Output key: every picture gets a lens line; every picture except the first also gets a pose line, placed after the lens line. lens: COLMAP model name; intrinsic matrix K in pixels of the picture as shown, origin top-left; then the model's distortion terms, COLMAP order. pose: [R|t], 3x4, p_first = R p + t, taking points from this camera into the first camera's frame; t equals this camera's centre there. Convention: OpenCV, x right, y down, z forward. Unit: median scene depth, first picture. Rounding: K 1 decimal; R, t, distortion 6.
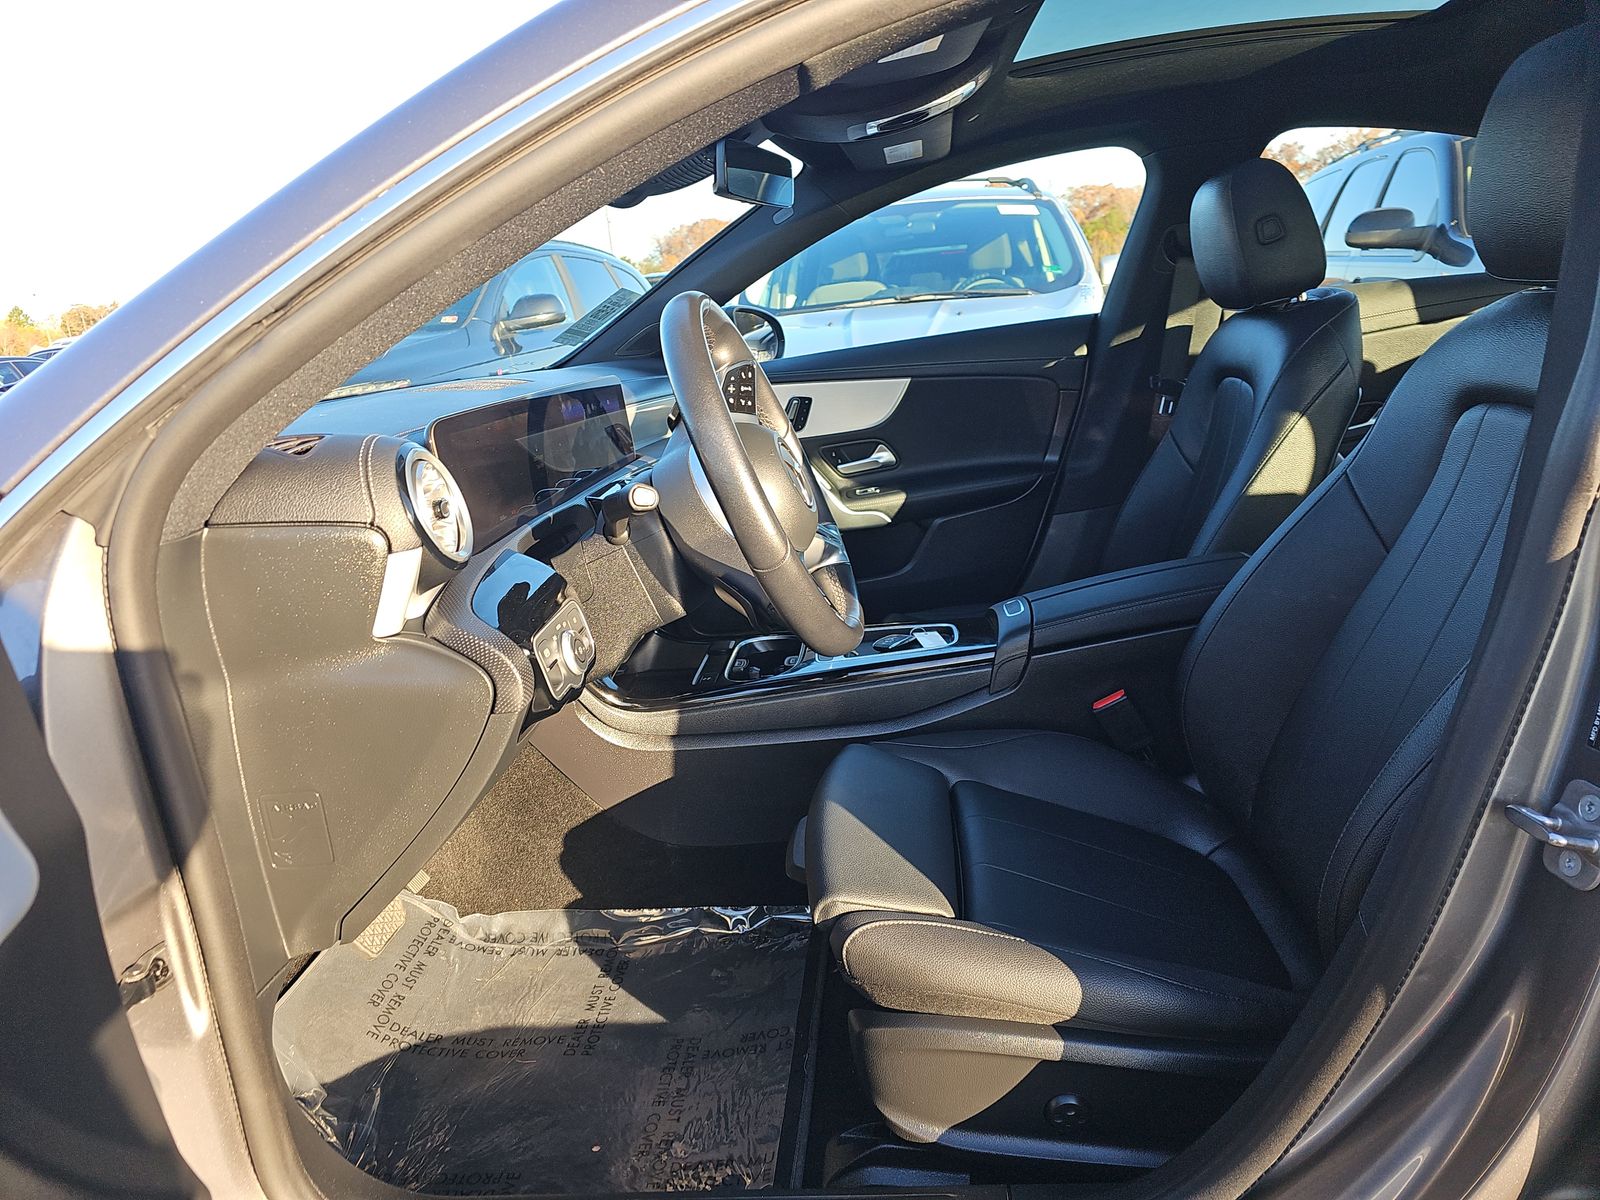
lens RADIAL K [[1064.7, 0, 800.0], [0, 1064.7, 600.0], [0, 0, 1]] dist [0.000647, 0.000215]
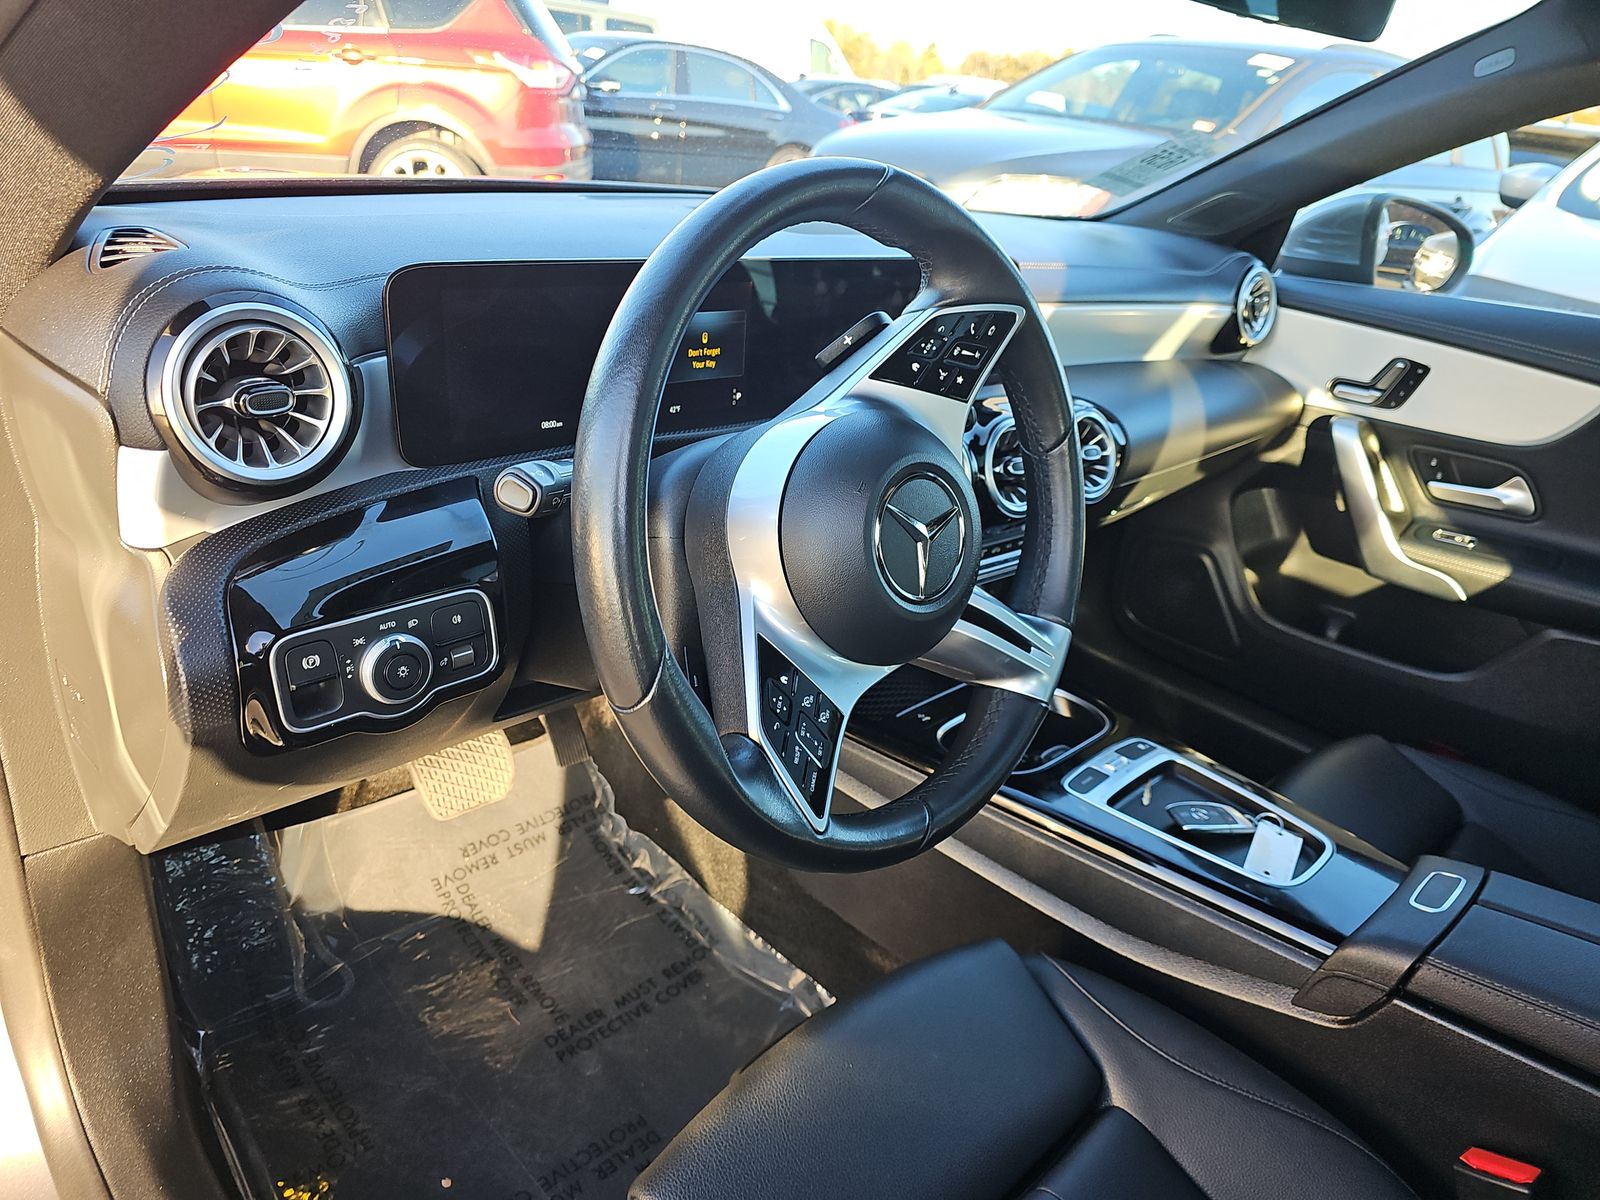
lens RADIAL K [[1064.7, 0, 800.0], [0, 1064.7, 600.0], [0, 0, 1]] dist [0.000647, 0.000215]
pose [[0.730602, 0.436665, -0.524923, 0.127502], [-0.347111, 0.899550, 0.265186, -0.103530], [0.587992, -0.011539, 0.808784, 0.274687]]
